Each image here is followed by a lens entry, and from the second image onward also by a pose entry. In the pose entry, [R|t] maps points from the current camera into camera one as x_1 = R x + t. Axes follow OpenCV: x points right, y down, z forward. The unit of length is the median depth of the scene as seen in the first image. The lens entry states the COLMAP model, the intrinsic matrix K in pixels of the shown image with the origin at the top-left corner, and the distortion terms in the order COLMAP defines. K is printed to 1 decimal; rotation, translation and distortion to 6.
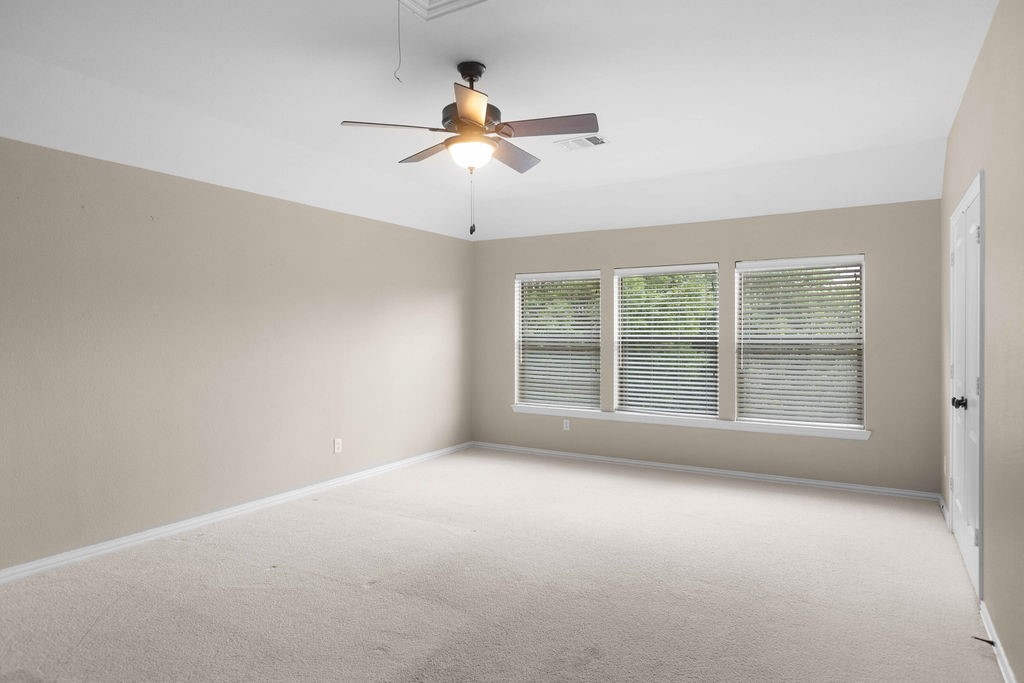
lens RADIAL K [[610.8, 0, 510.2], [0, 610.8, 343.2], [0, 0, 1]] dist [0.009976, 0.000303]
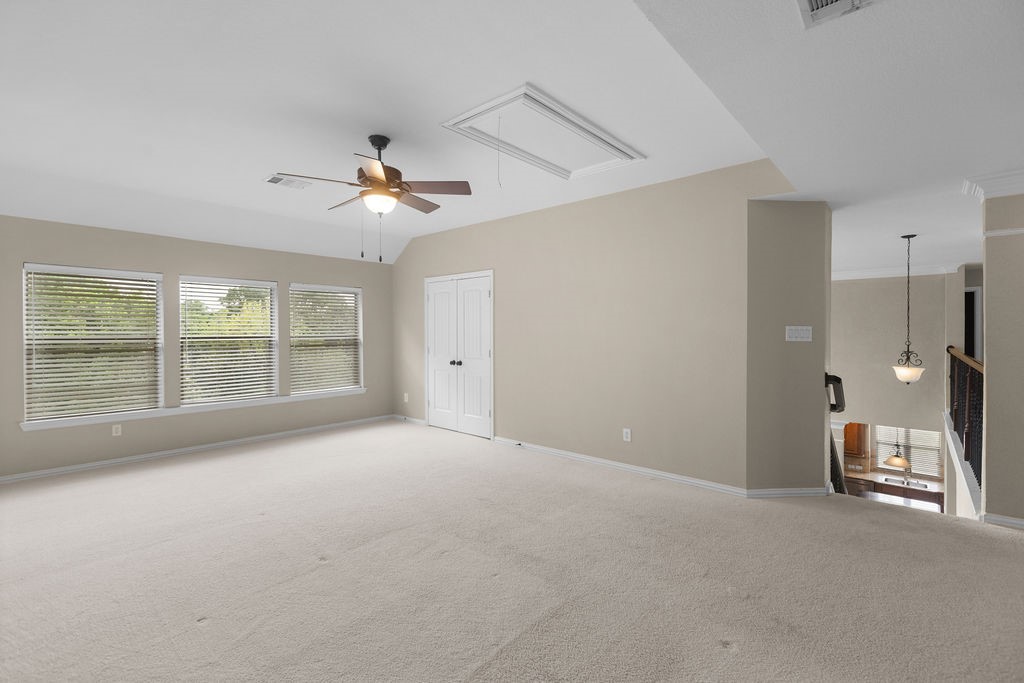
lens RADIAL K [[458.9, 0, 511.0], [0, 458.9, 334.6], [0, 0, 1]] dist [-0.000194, -0.000254]
pose [[0.171433, -0.005564, 0.985180, -0.610902], [0.019991, 0.999798, 0.002168, -0.005791], [-0.984993, 0.019323, 0.171510, 0.319988]]
